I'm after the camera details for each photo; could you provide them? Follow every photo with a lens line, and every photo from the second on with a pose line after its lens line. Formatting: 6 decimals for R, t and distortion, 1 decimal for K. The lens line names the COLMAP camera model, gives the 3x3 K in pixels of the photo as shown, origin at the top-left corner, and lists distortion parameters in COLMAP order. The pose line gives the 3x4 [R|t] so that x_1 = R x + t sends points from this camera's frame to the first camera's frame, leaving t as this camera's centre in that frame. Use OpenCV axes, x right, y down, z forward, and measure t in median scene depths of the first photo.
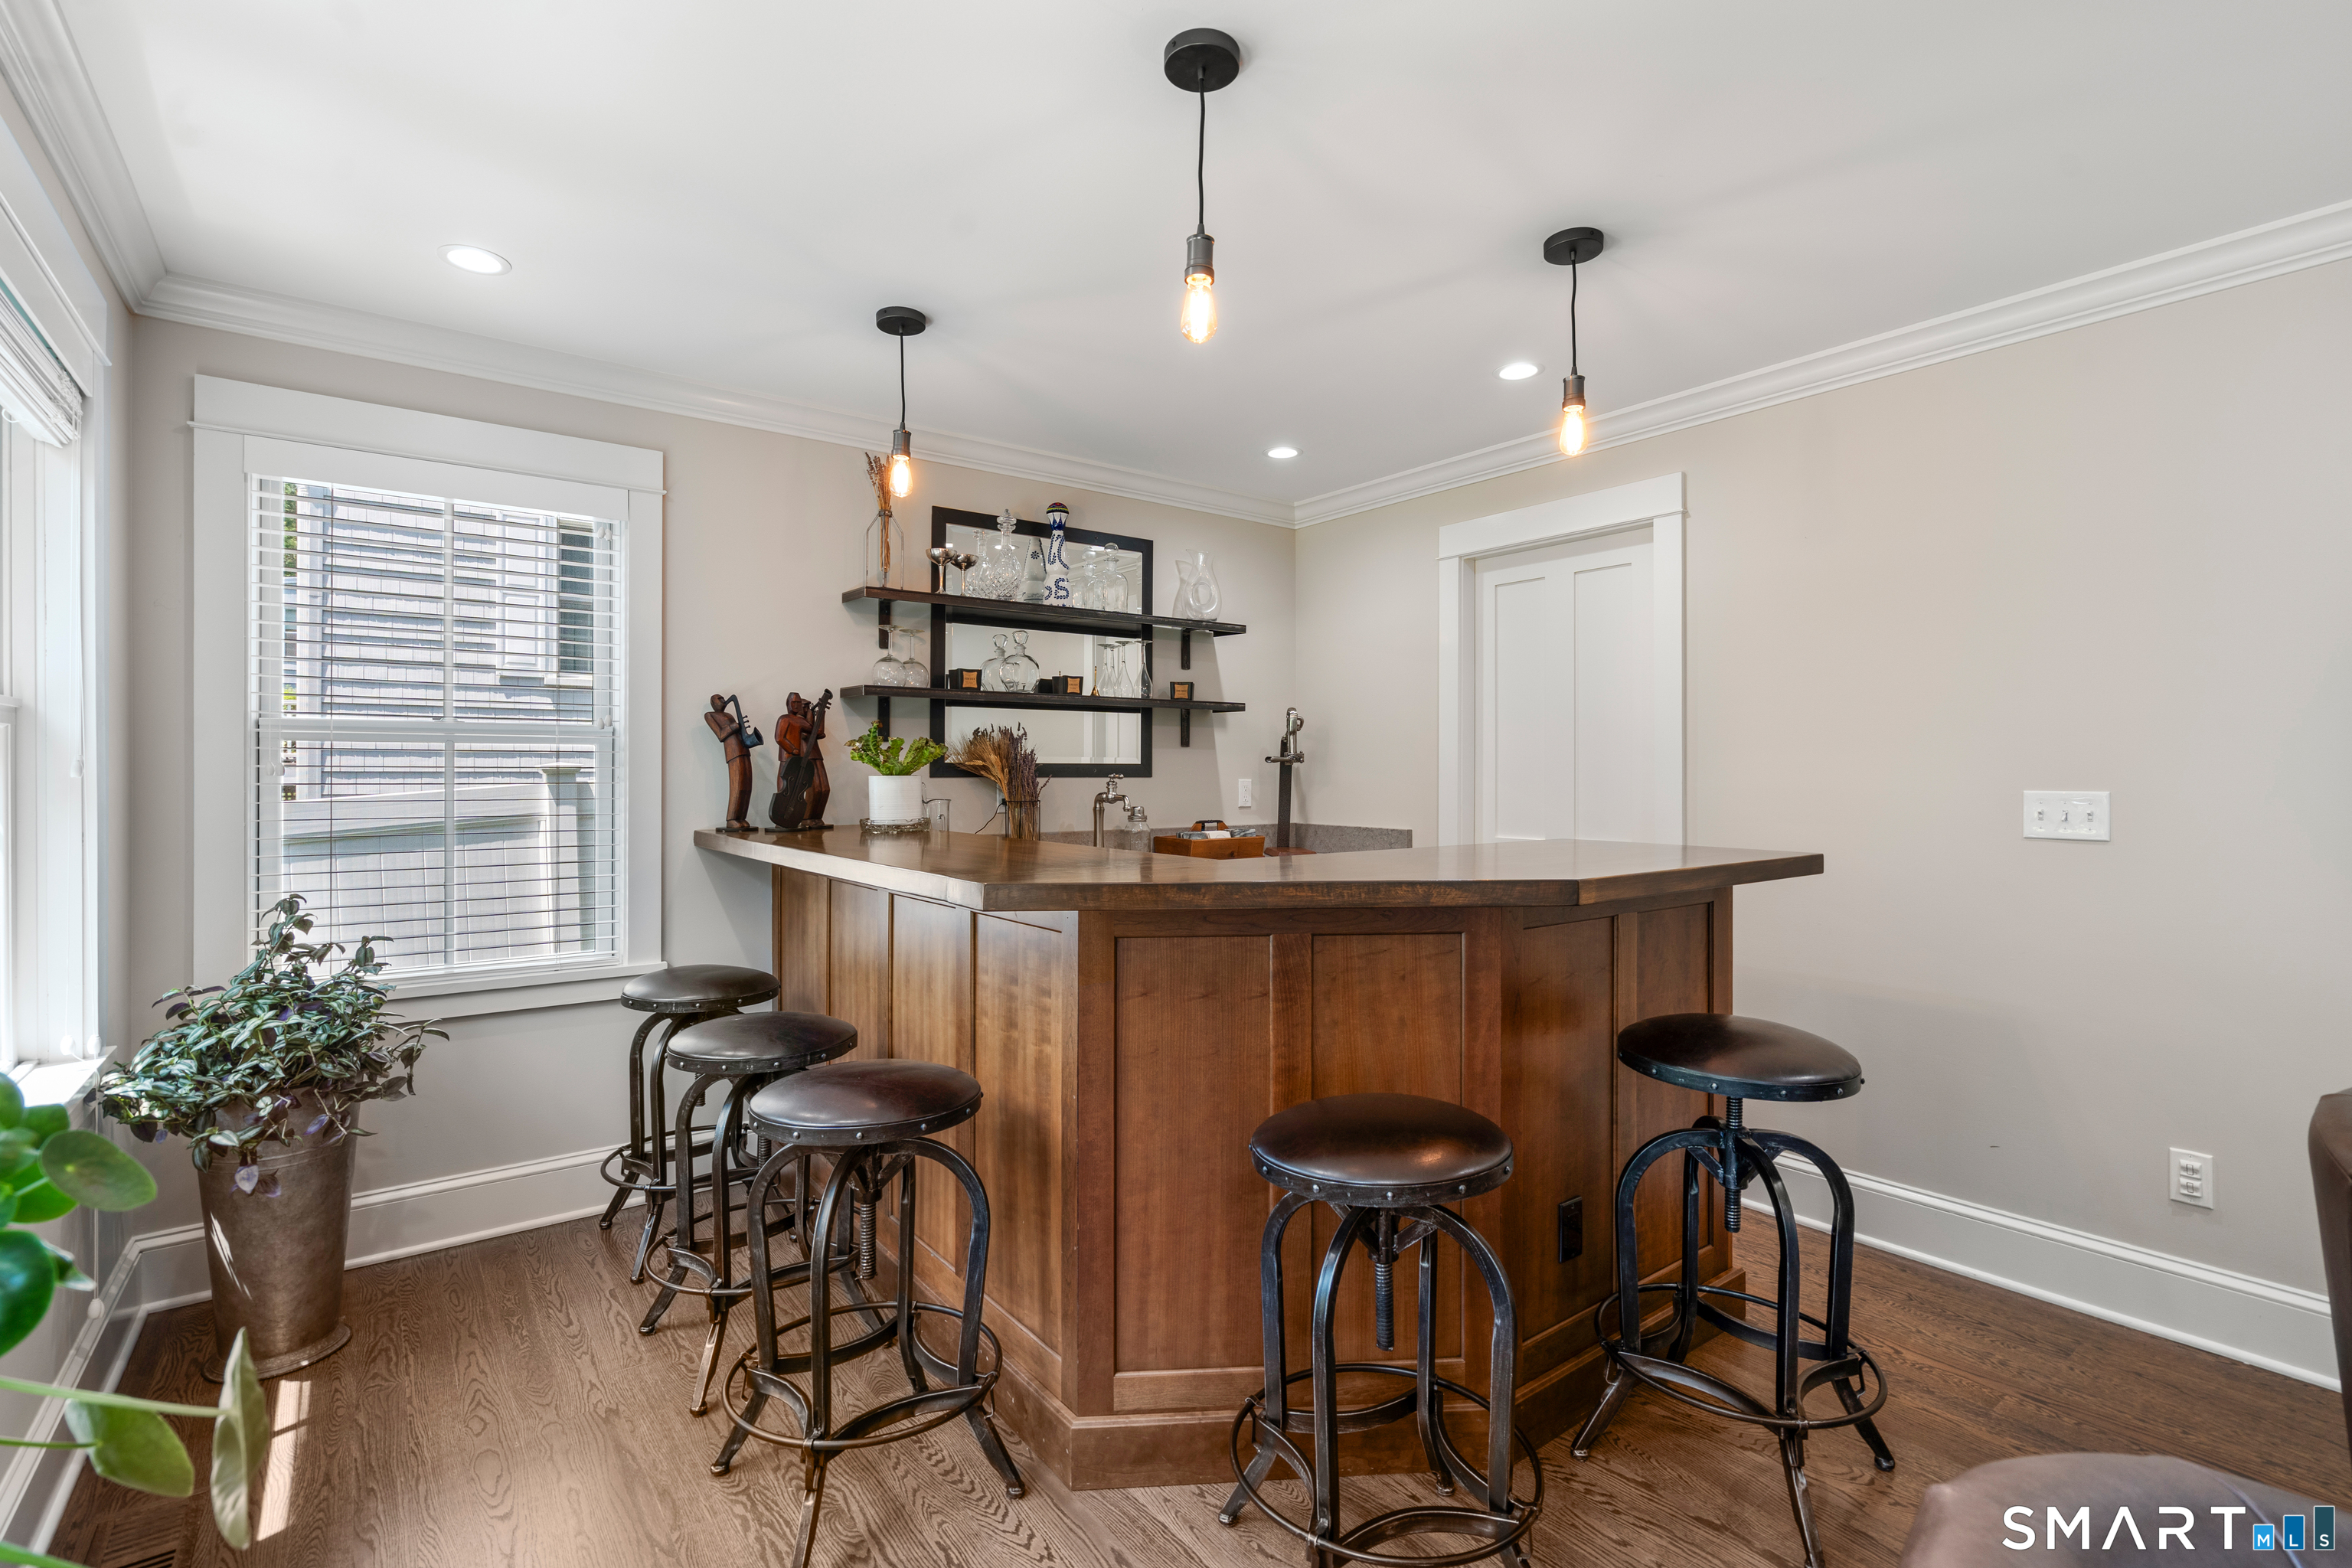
lens RADIAL K [[1075.4, 0, 1175.9], [0, 1075.4, 776.5], [0, 0, 1]] dist [-0.001867, 0.000453]
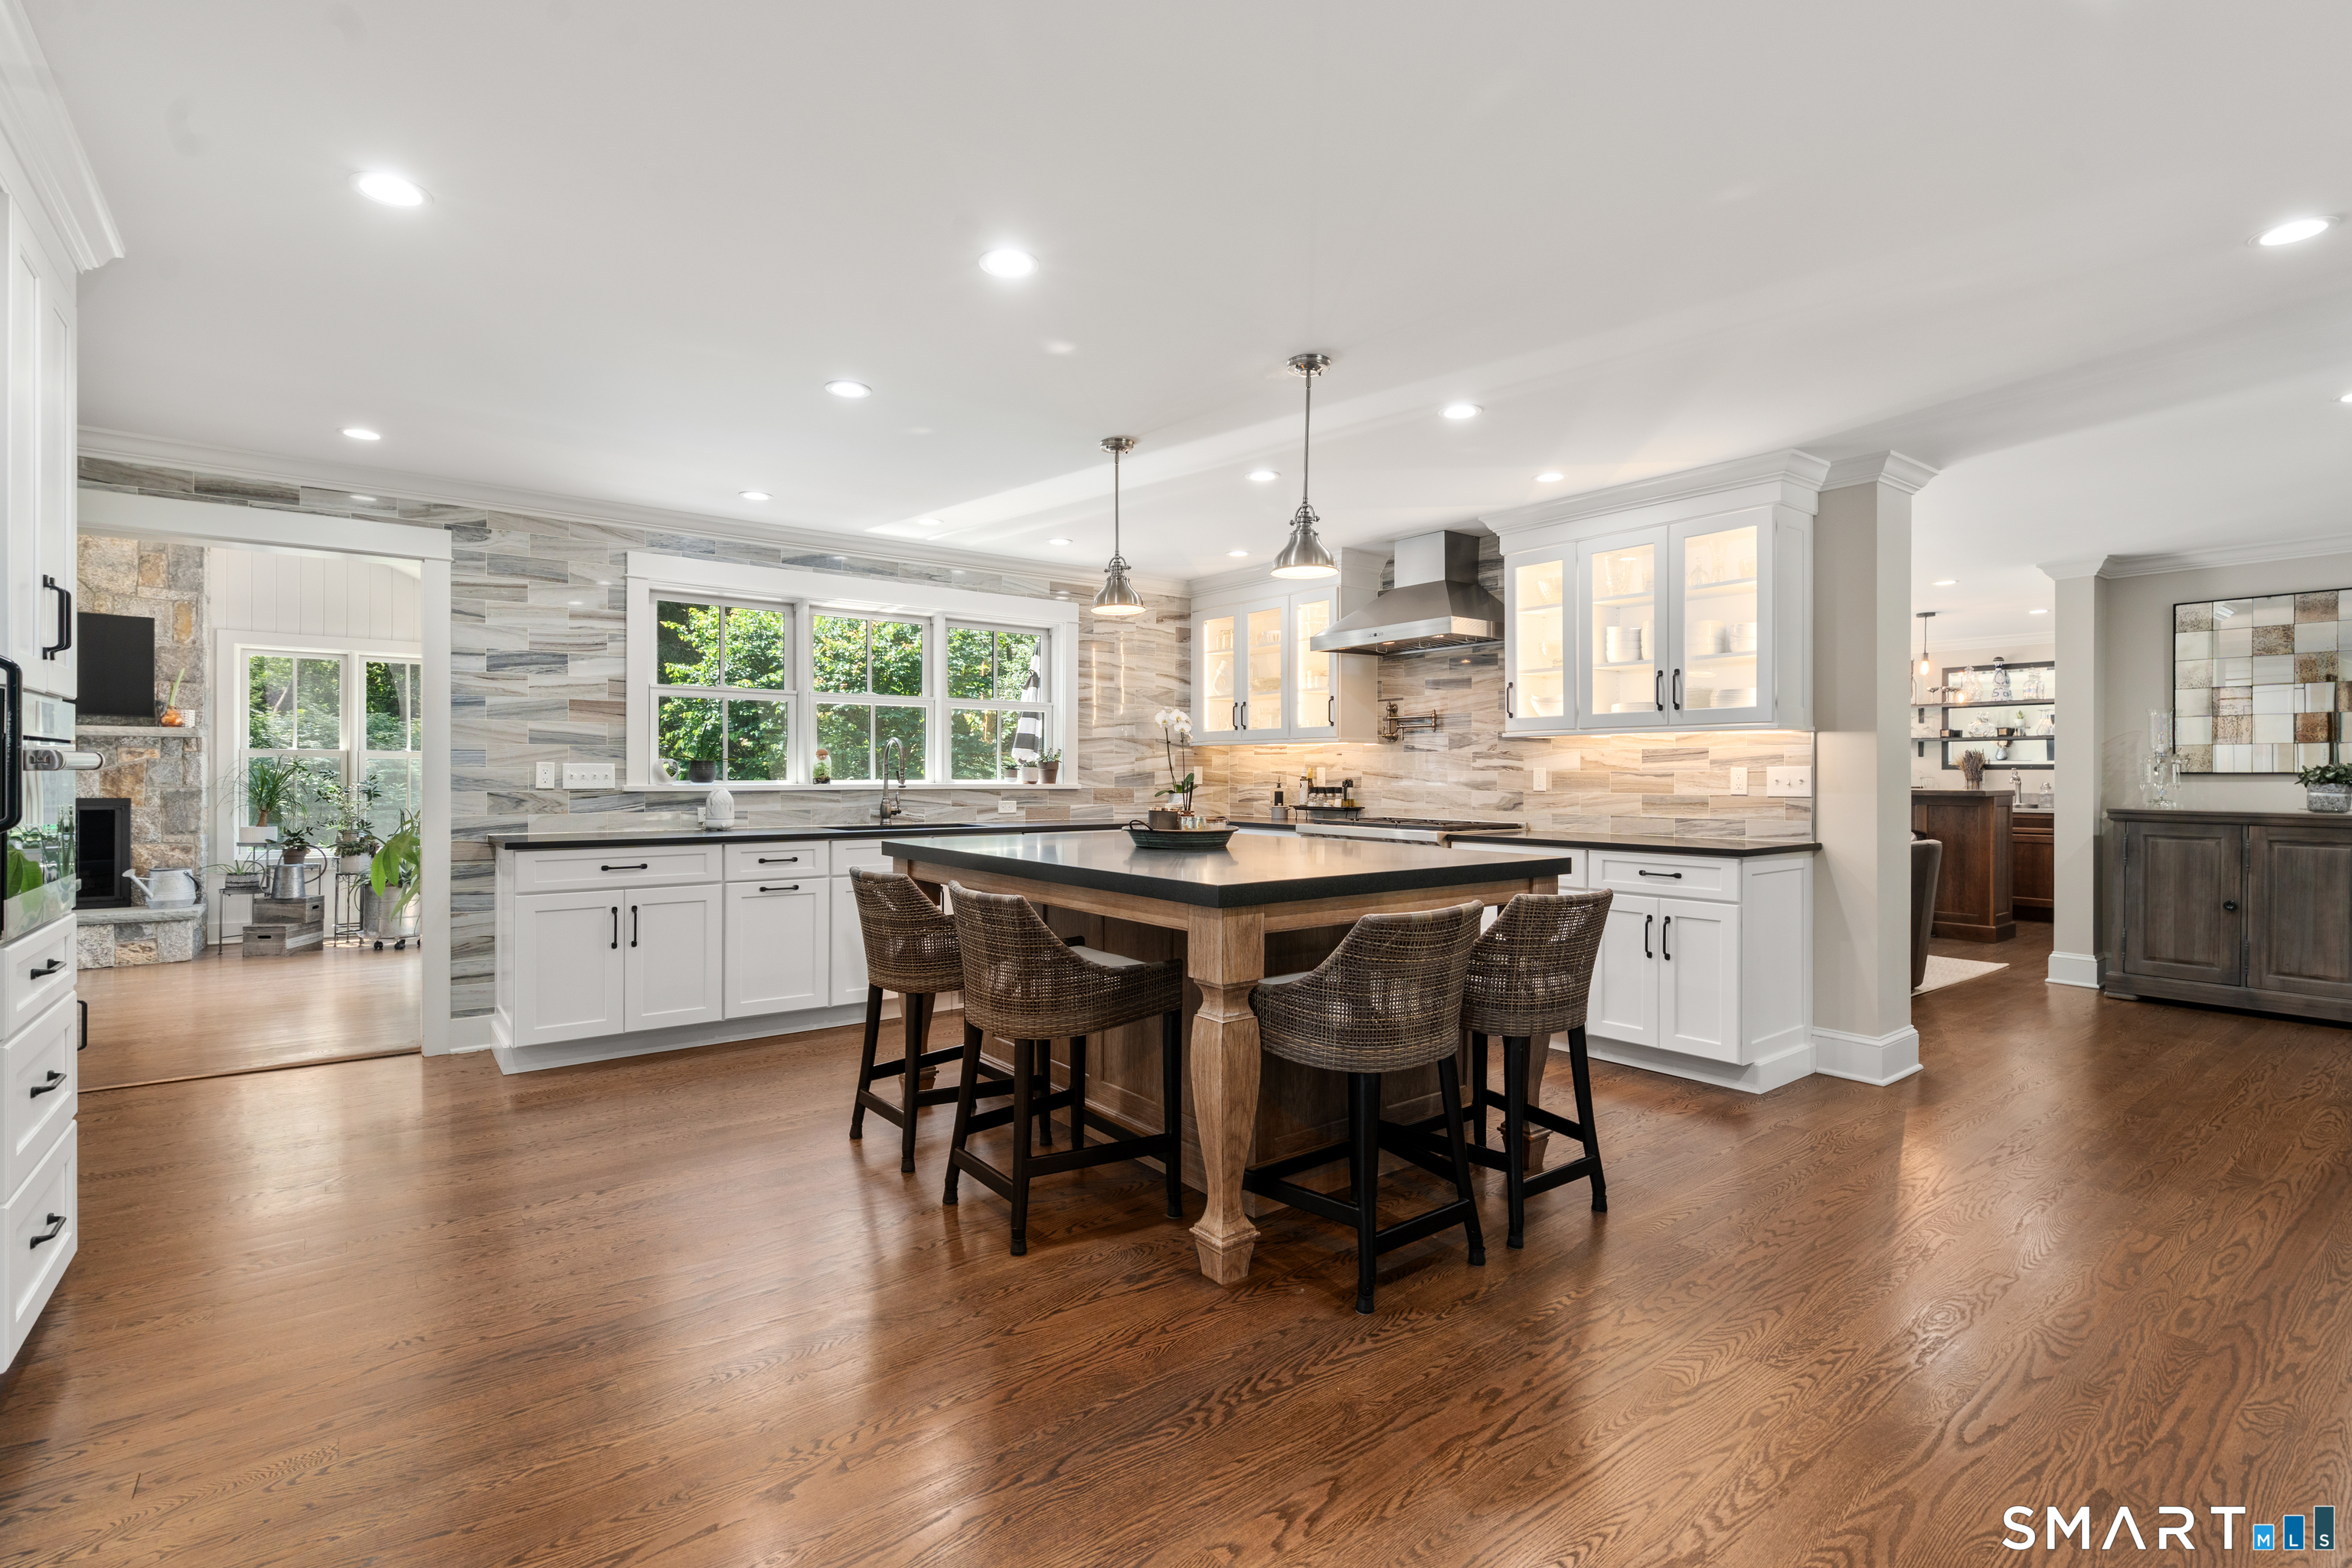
lens RADIAL K [[1076.0, 0, 1184.5], [0, 1076.0, 776.6], [0, 0, 1]] dist [-0.003350, 0.000505]
pose [[0.019478, 0.002000, -0.999808, 2.292360], [-0.002427, 0.999995, 0.001953, 0.015745], [0.999807, 0.002389, 0.019483, -0.884799]]
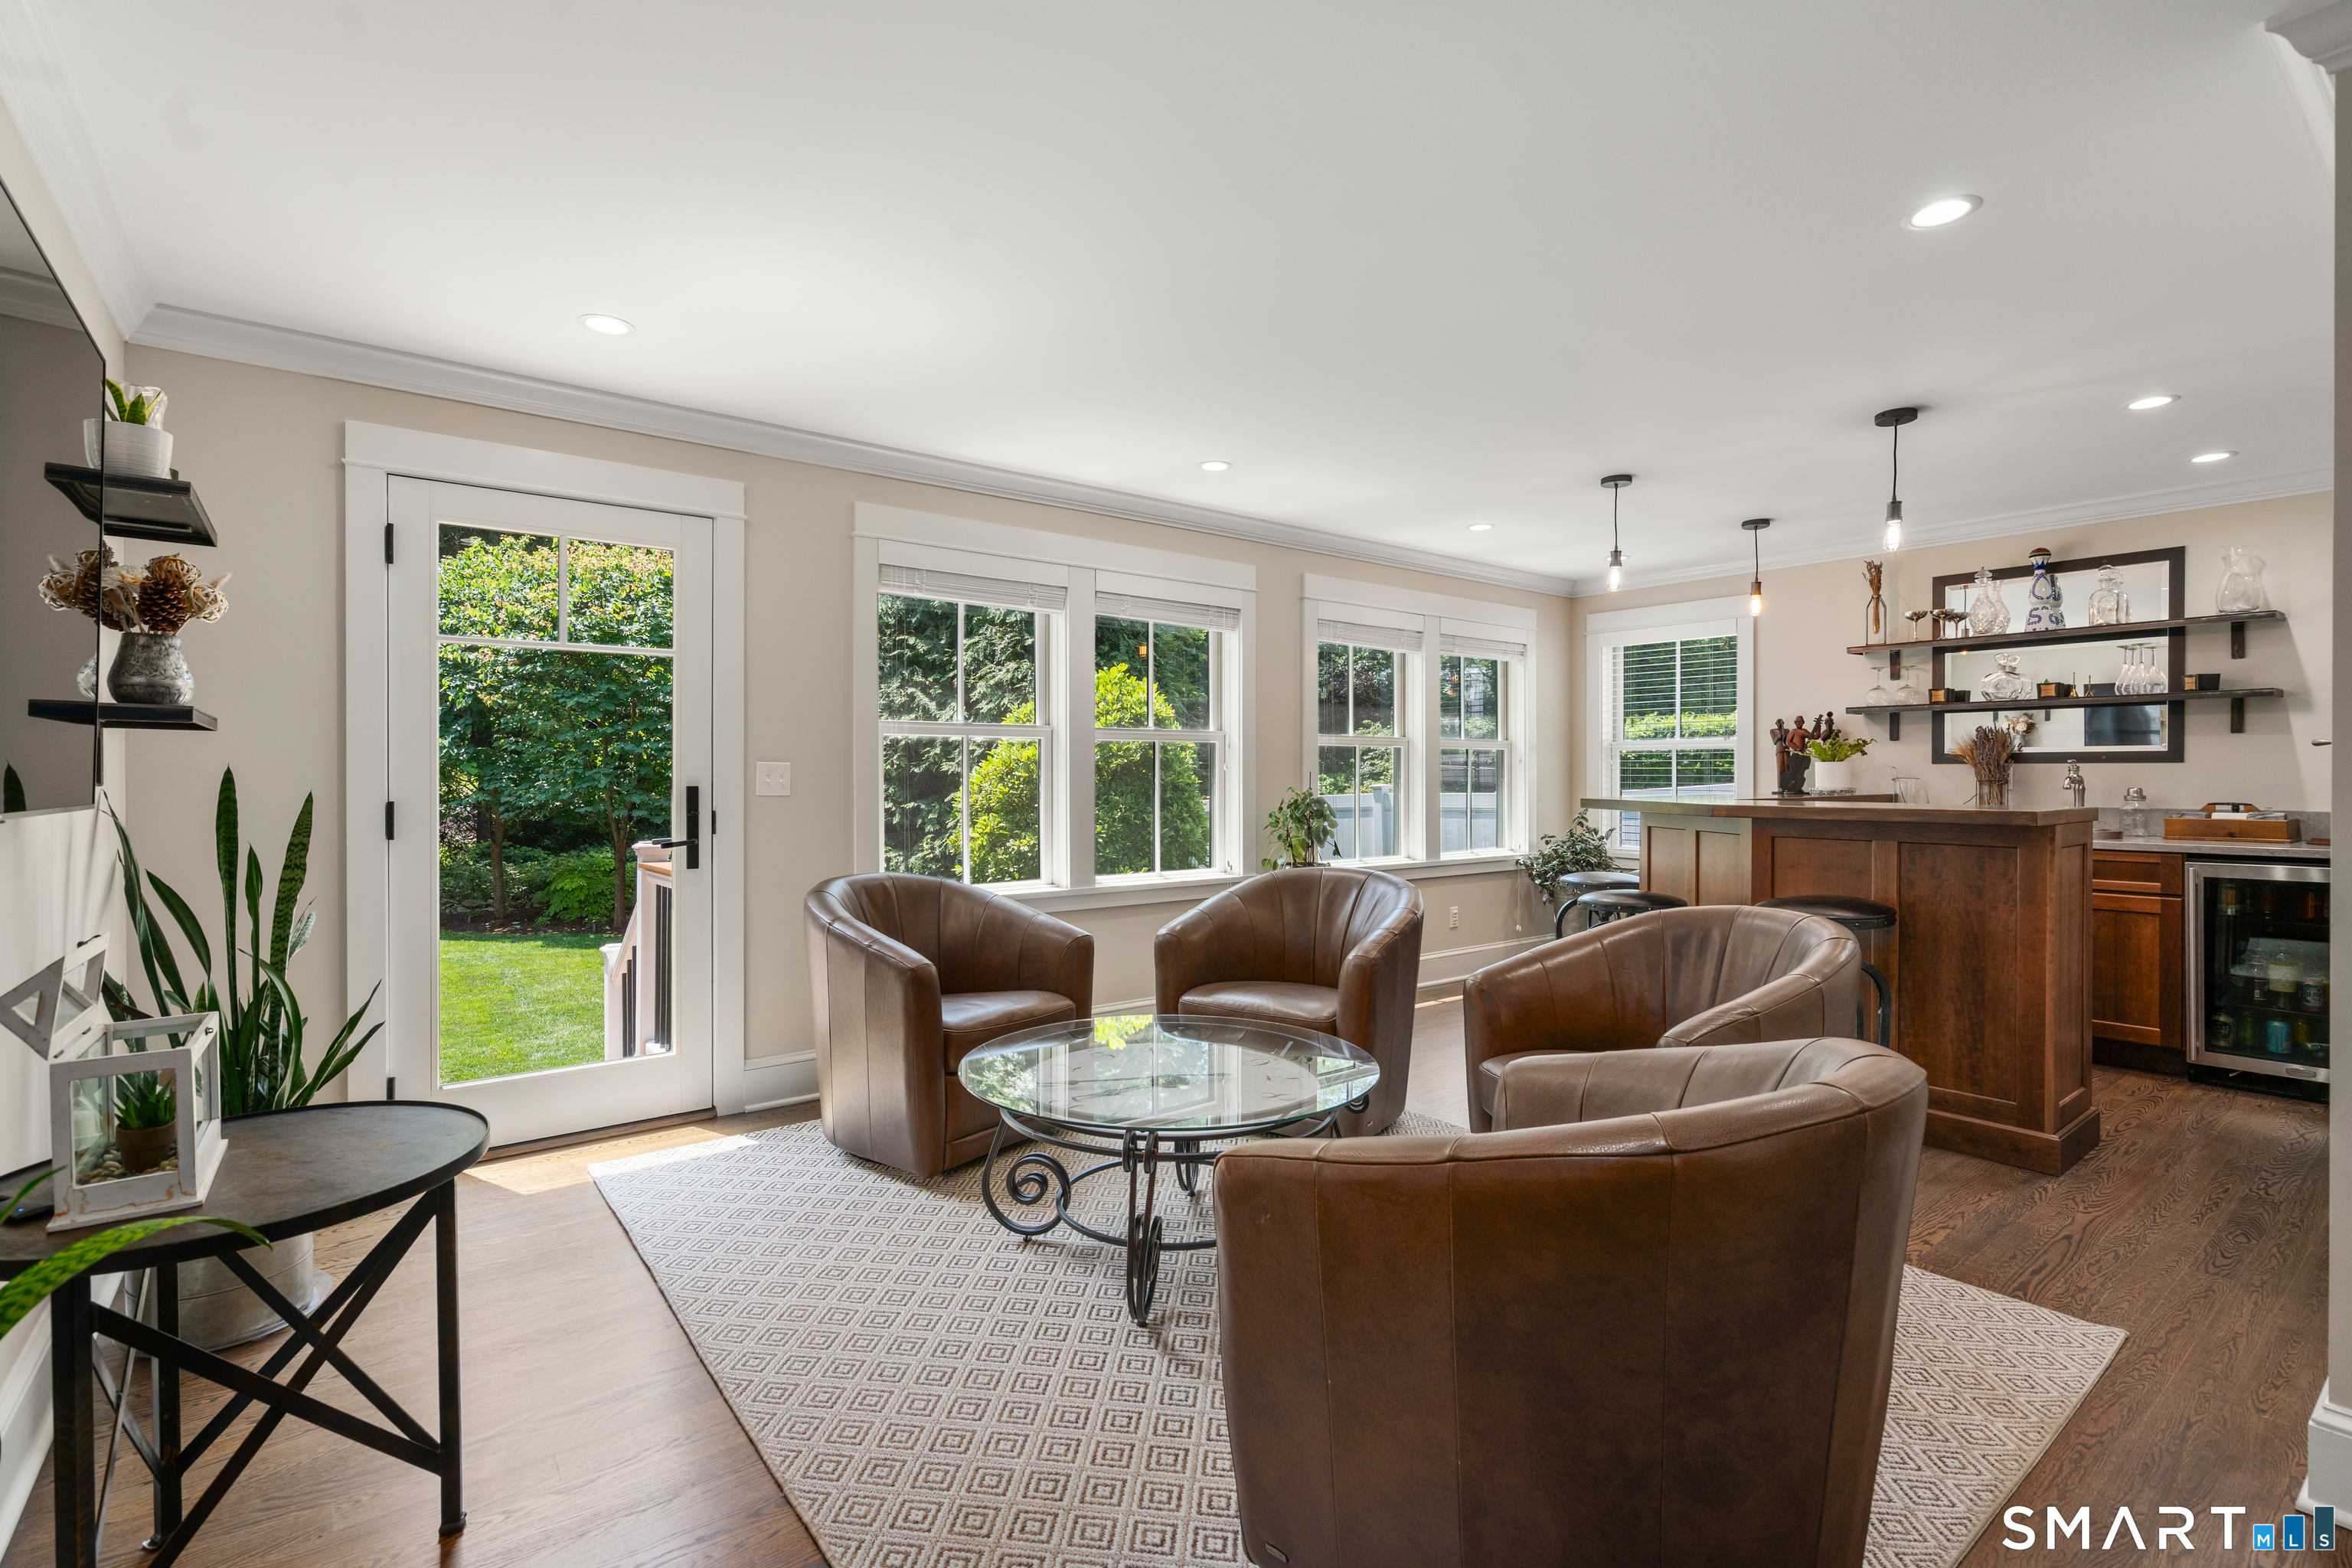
lens RADIAL K [[1076.0, 0, 1184.5], [0, 1076.0, 776.6], [0, 0, 1]] dist [-0.003350, 0.000505]
pose [[0.024171, 0.002832, -0.999704, 1.154959], [0.000097, 0.999996, 0.002835, 0.012666], [0.999708, -0.000165, 0.024171, -0.046756]]
